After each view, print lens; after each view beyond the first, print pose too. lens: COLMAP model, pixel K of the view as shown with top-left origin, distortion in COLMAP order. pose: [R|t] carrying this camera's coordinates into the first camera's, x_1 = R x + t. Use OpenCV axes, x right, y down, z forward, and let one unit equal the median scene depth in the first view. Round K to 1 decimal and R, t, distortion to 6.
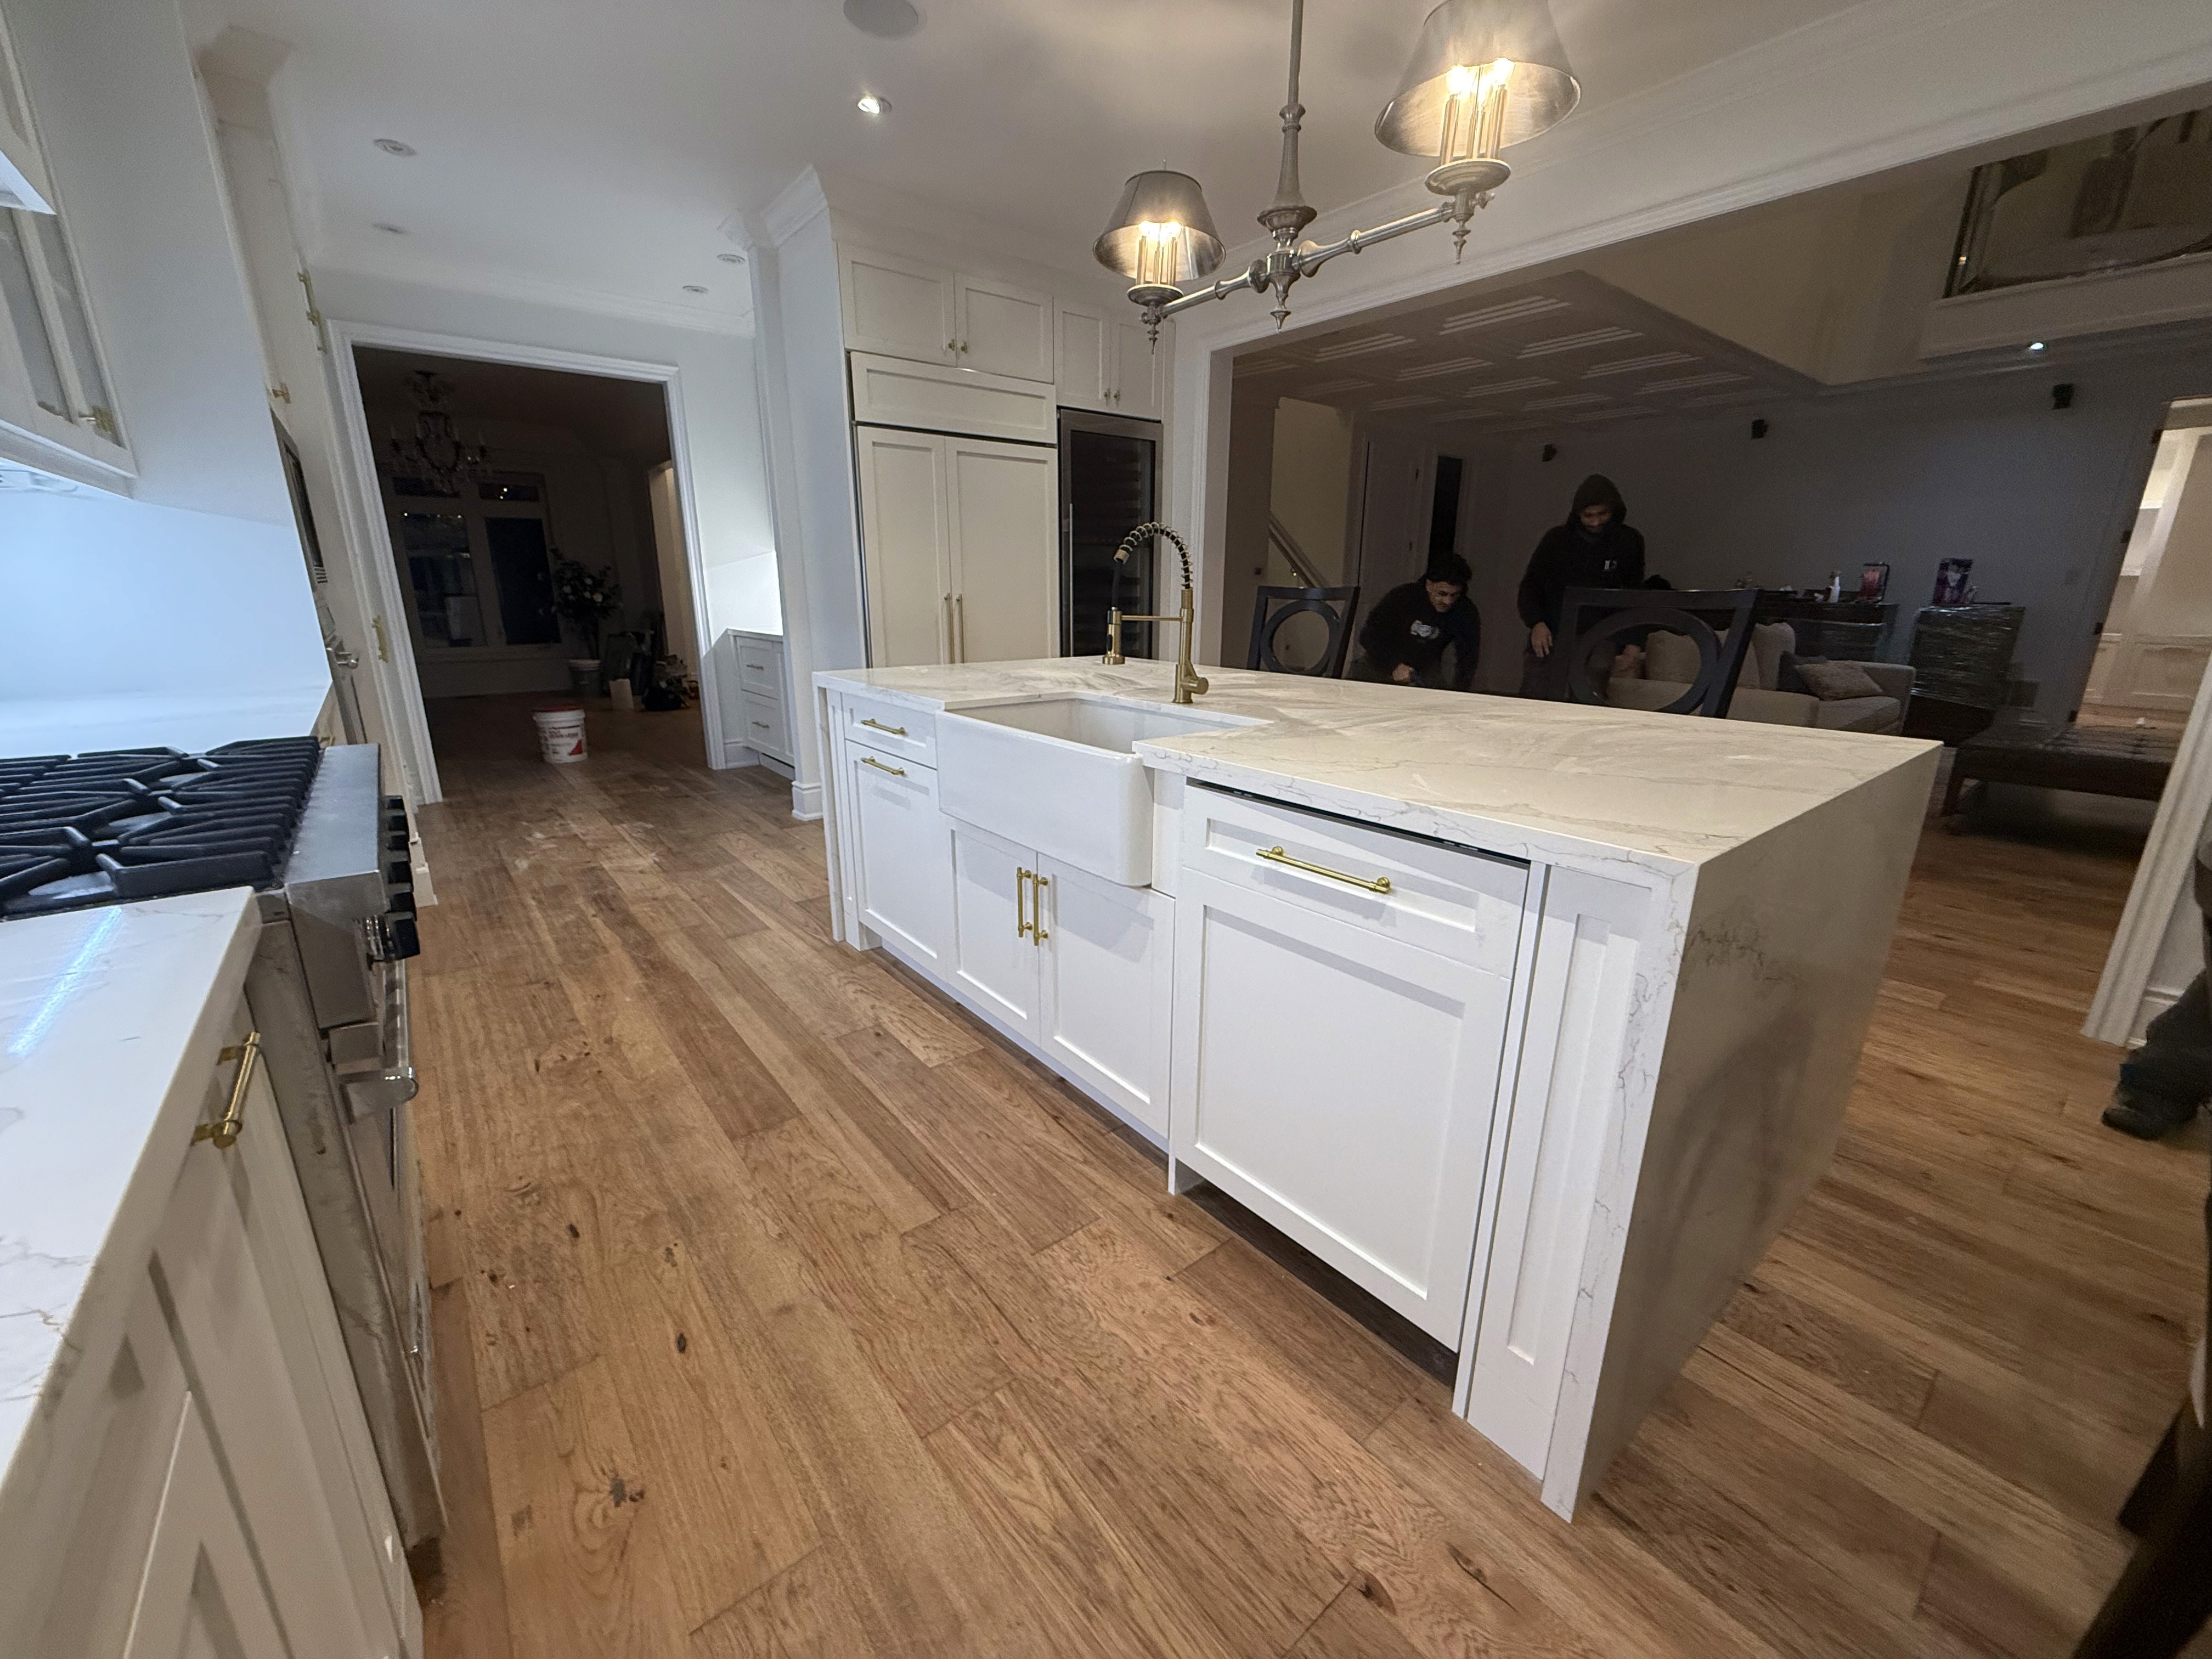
lens RADIAL K [[877.6, 0, 1095.5], [0, 877.6, 830.9], [0, 0, 1]] dist [-0.001153, -0.000035]
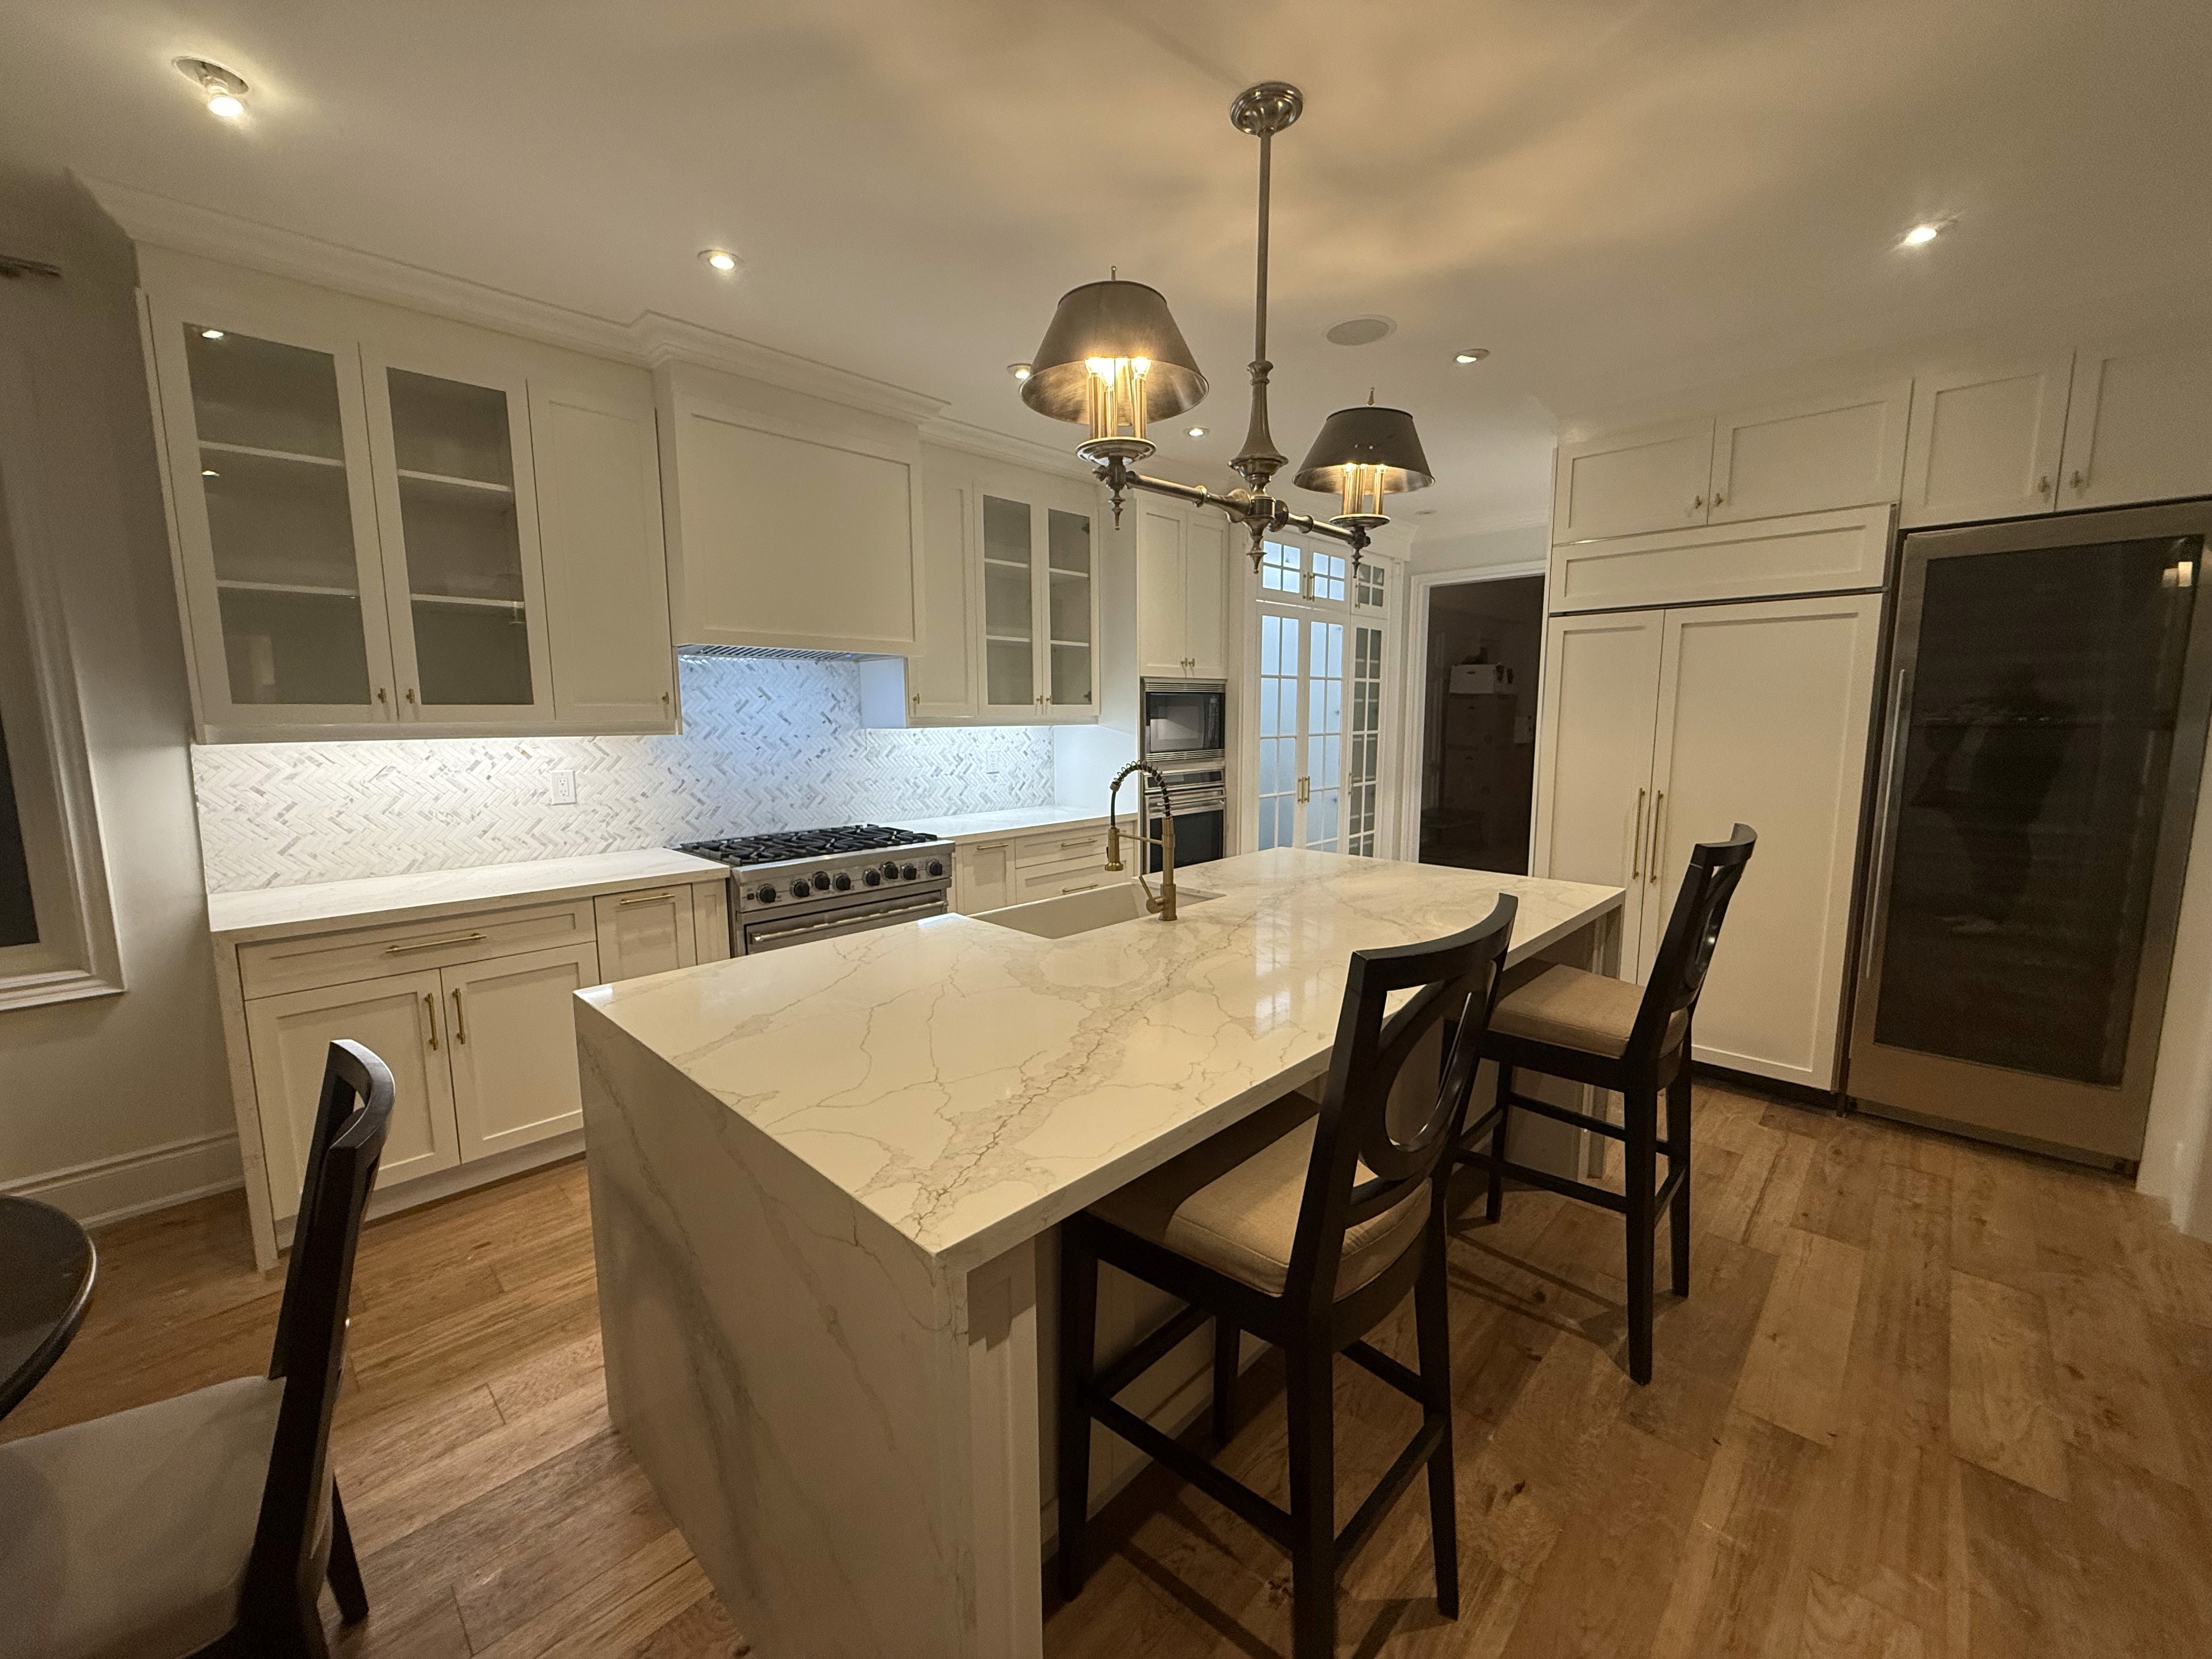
lens RADIAL K [[877.6, 0, 1101.7], [0, 877.6, 827.6], [0, 0, 1]] dist [-0.001153, -0.000035]
pose [[0.130945, 0.125505, -0.983413, 1.038362], [-0.263618, 0.960651, 0.087498, -0.299435], [0.955698, 0.247788, 0.158878, 0.666218]]
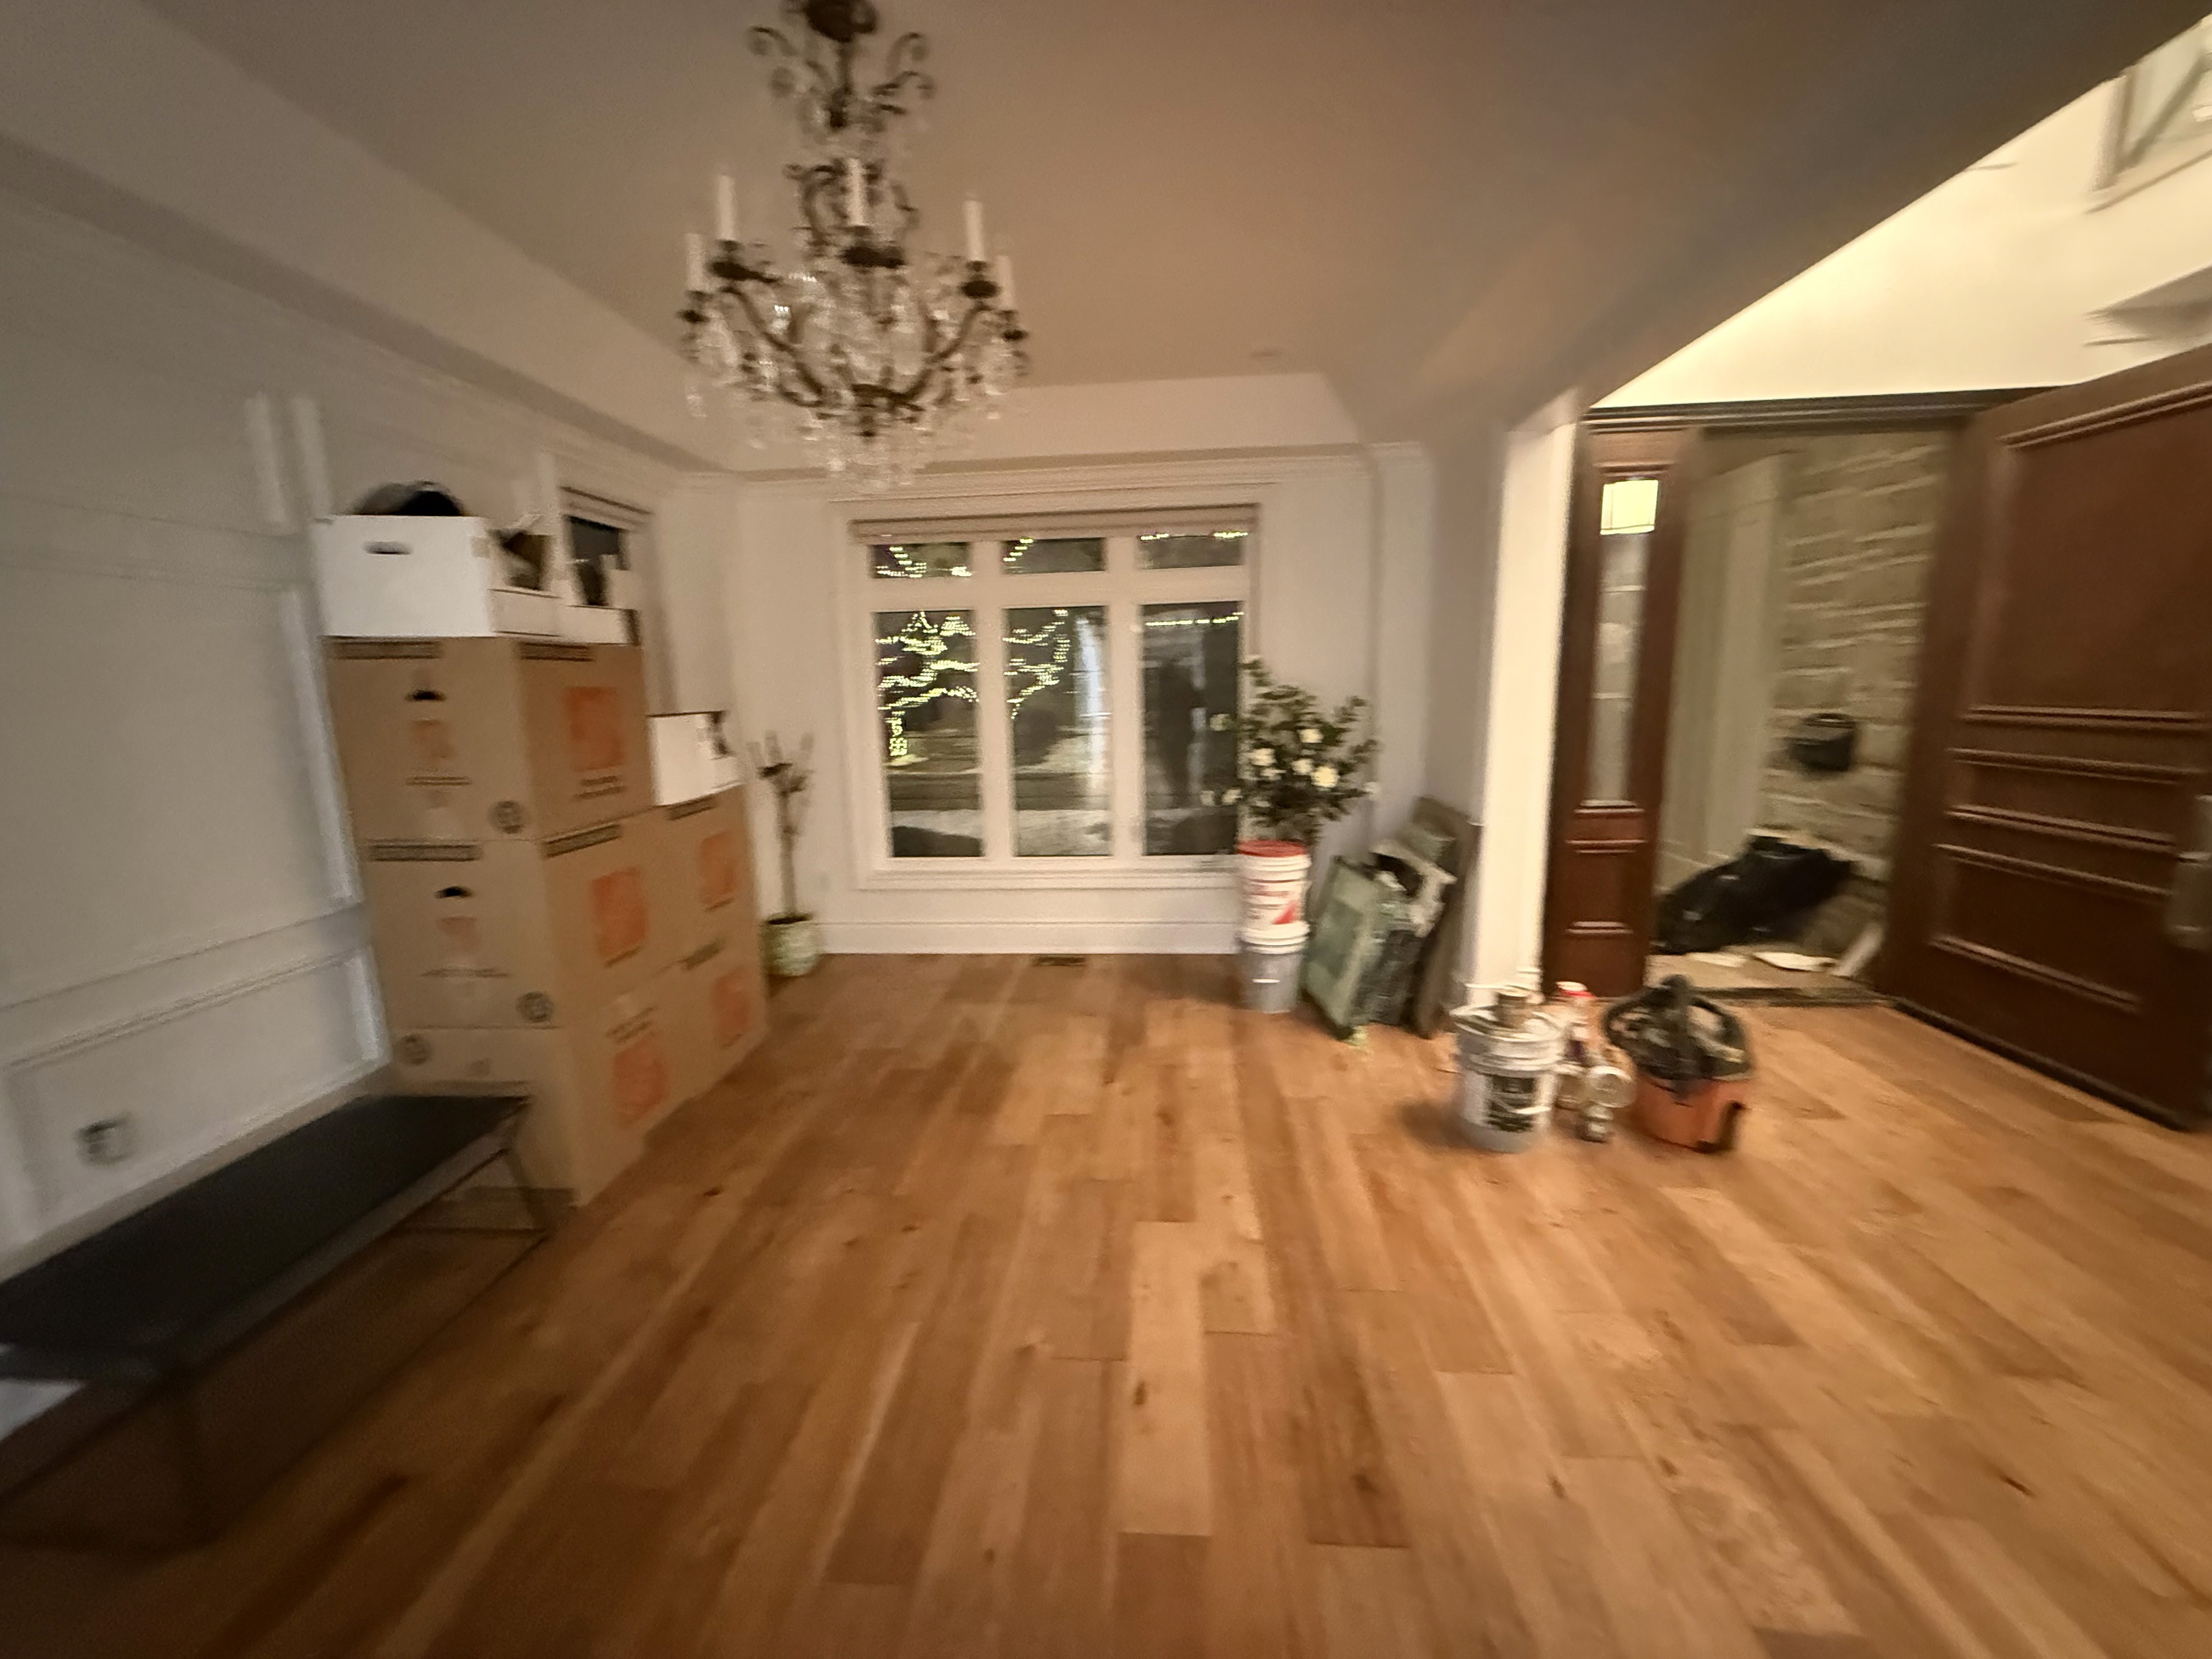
lens RADIAL K [[877.6, 0, 1108.3], [0, 877.6, 834.6], [0, 0, 1]] dist [-0.001153, -0.000035]
pose [[0.741446, 0.096536, -0.664032, -1.499821], [-0.158058, 0.986878, -0.033013, -0.855266], [0.652132, 0.129433, 0.746975, 2.572303]]
